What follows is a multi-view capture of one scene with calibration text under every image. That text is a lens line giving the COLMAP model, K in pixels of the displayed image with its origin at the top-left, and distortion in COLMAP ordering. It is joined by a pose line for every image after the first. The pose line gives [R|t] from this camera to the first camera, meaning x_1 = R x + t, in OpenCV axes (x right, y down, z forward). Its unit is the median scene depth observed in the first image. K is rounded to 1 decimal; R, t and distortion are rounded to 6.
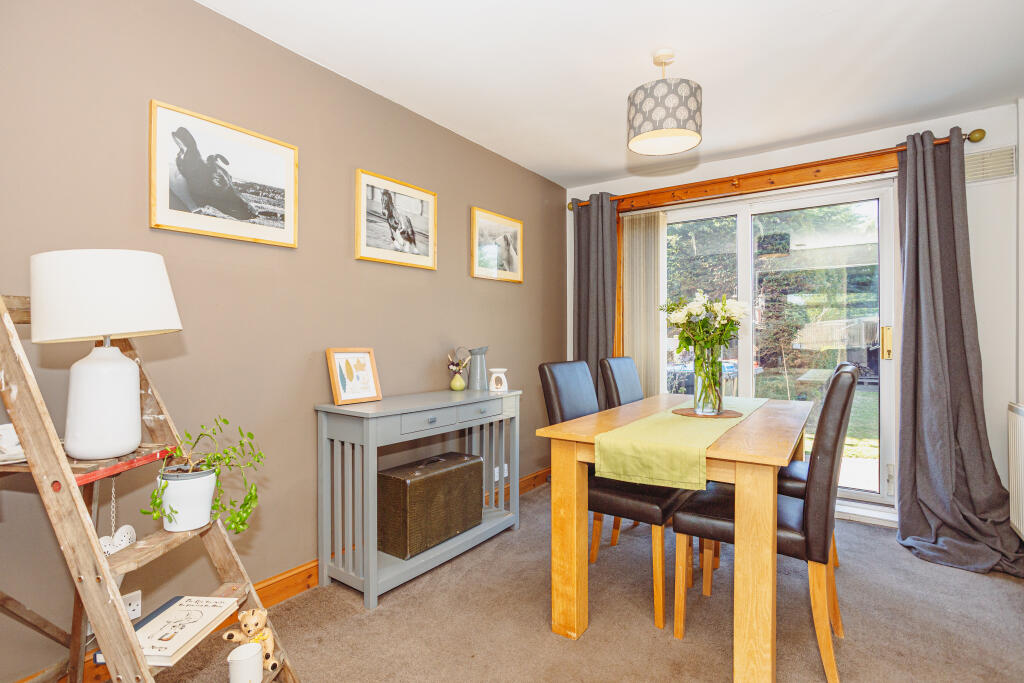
lens RADIAL K [[509.5, 0, 505.9], [0, 509.5, 338.5], [0, 0, 1]] dist [-0.024392, 0.000345]
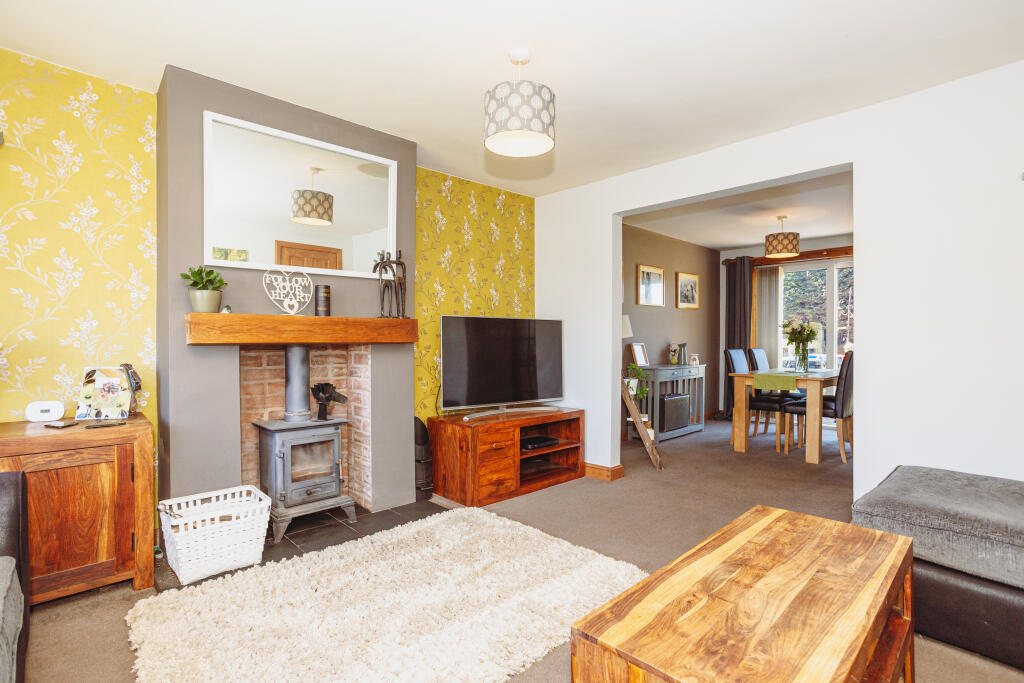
lens RADIAL K [[509.5, 0, 517.4], [0, 509.5, 344.5], [0, 0, 1]] dist [-0.024392, 0.000345]
pose [[0.984213, 0.006219, -0.176878, -0.289162], [-0.005223, 0.999968, 0.006100, 0.011125], [0.176910, -0.005080, 0.984214, -0.923833]]
